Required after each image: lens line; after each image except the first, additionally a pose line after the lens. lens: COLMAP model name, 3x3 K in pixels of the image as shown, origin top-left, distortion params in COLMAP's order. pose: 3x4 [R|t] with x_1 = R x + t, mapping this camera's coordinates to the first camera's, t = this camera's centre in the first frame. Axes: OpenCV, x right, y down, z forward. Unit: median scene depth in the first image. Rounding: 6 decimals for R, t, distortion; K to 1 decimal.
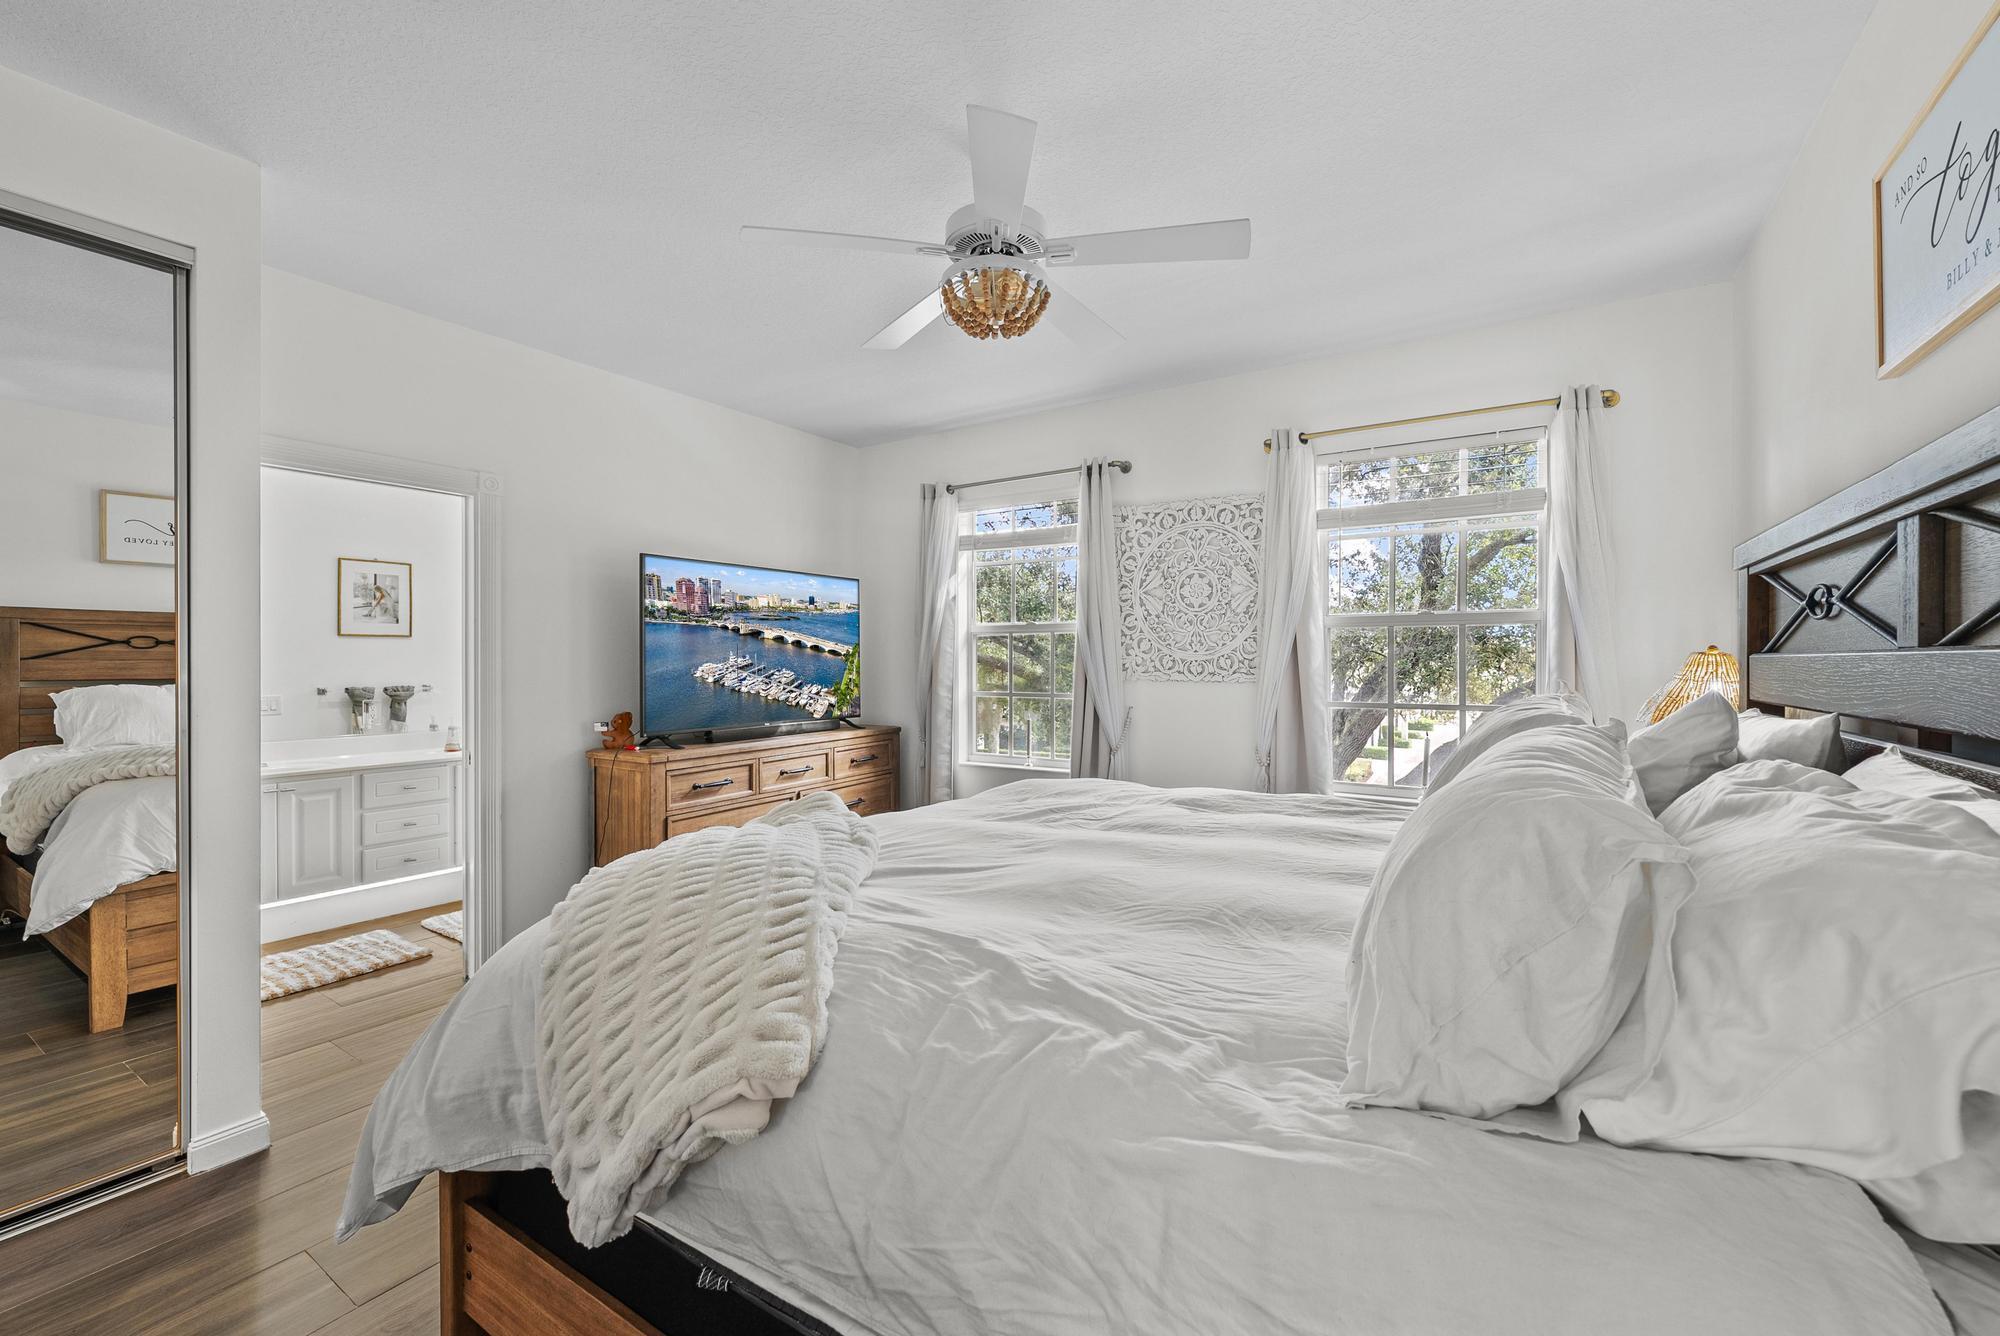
lens RADIAL K [[828.9, 0, 1004.2], [0, 828.9, 652.7], [0, 0, 1]] dist [0.000288, -0.000050]
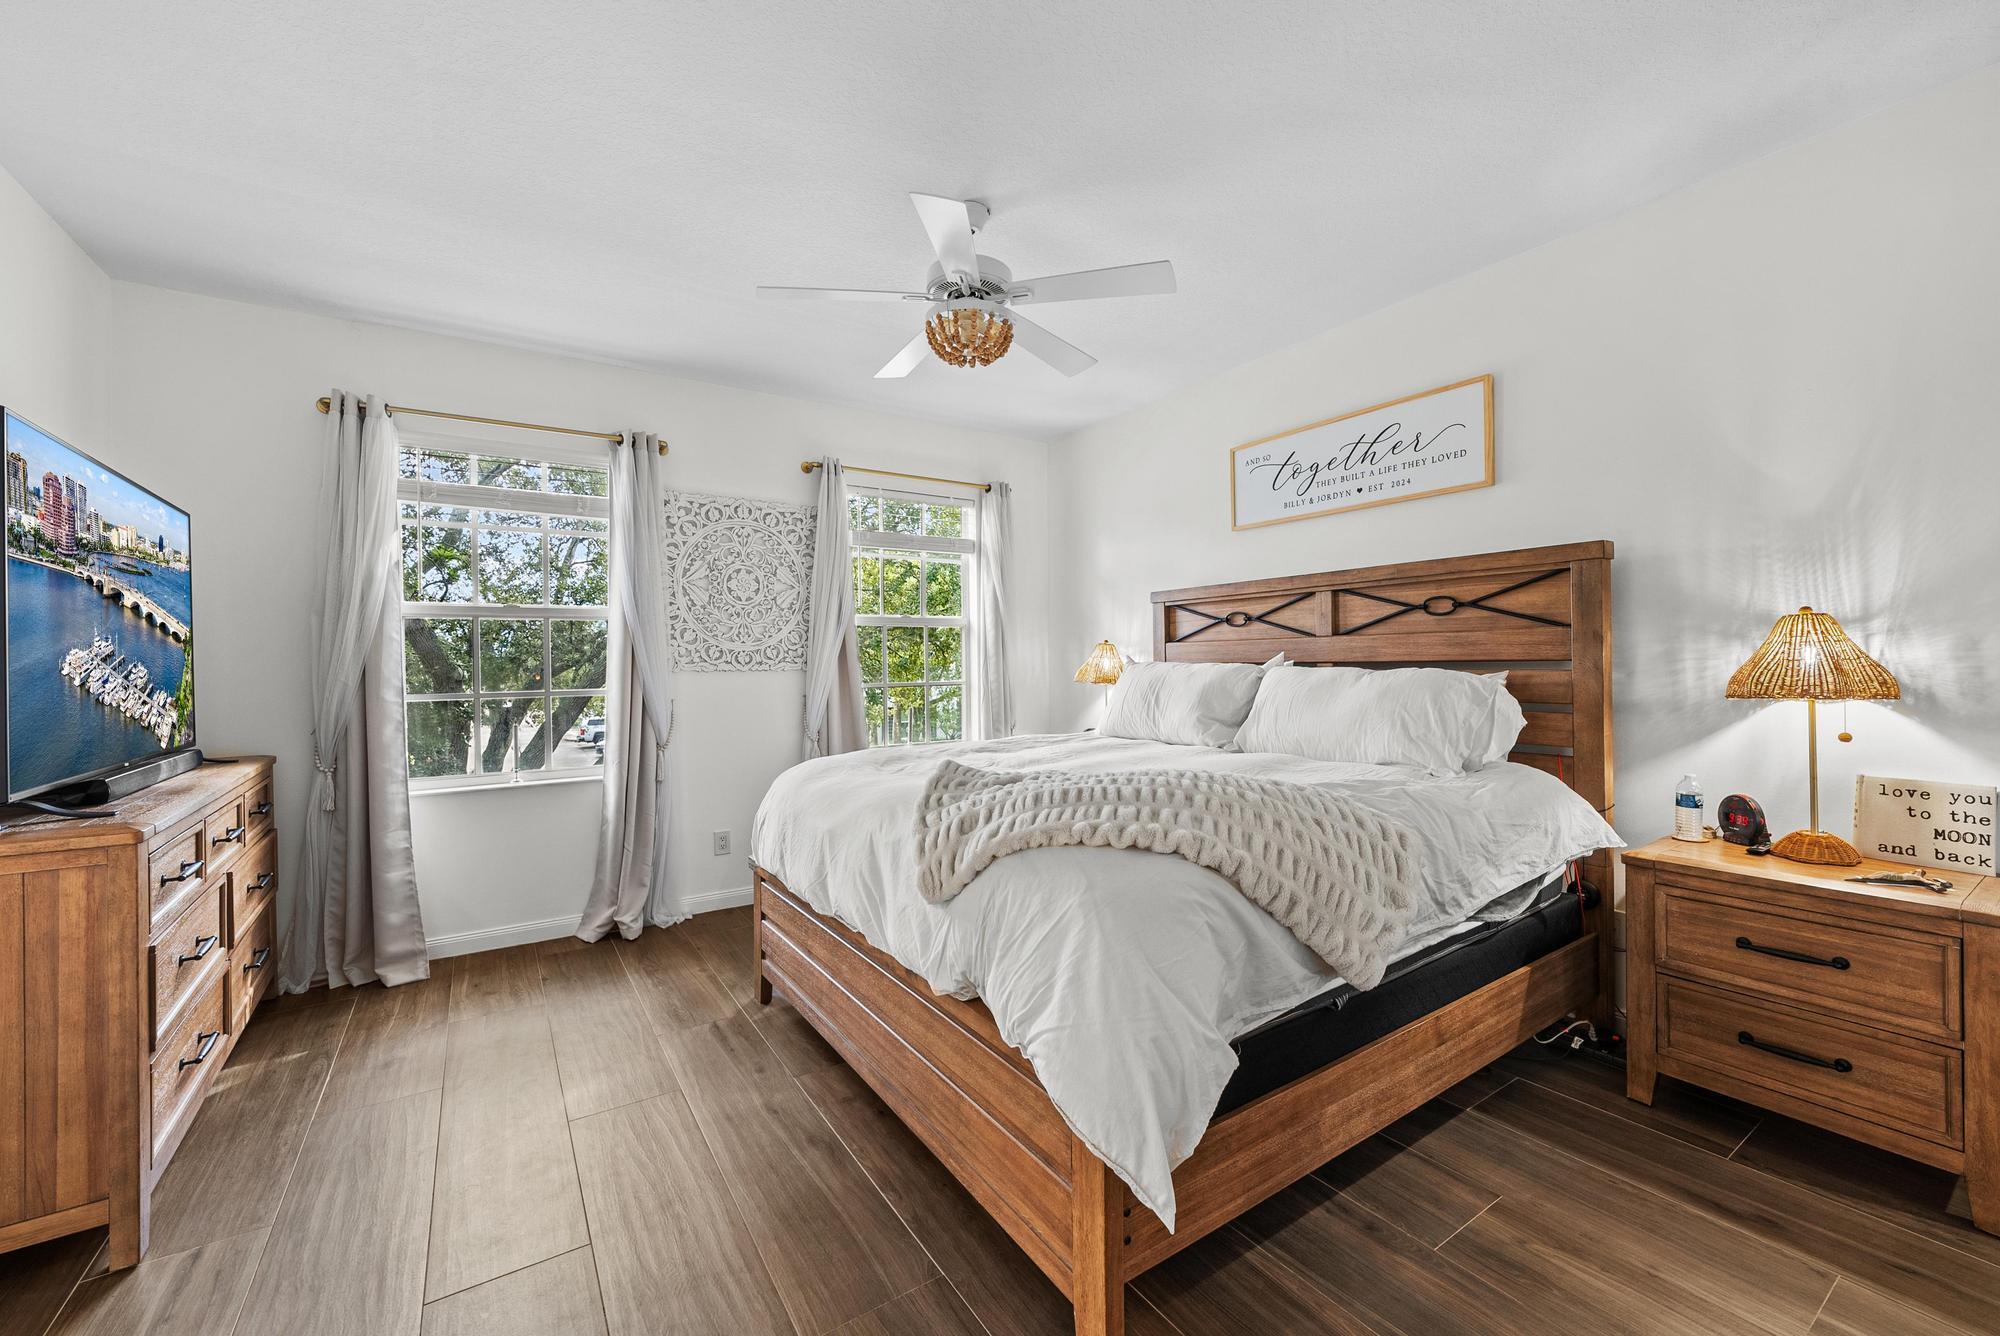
lens RADIAL K [[828.9, 0, 1004.2], [0, 828.9, 652.7], [0, 0, 1]] dist [0.000288, -0.000050]
pose [[0.384400, 0.006695, 0.923143, -0.603959], [0.002344, 0.999963, -0.008228, 0.020754], [-0.923164, 0.005327, 0.384370, 0.279193]]
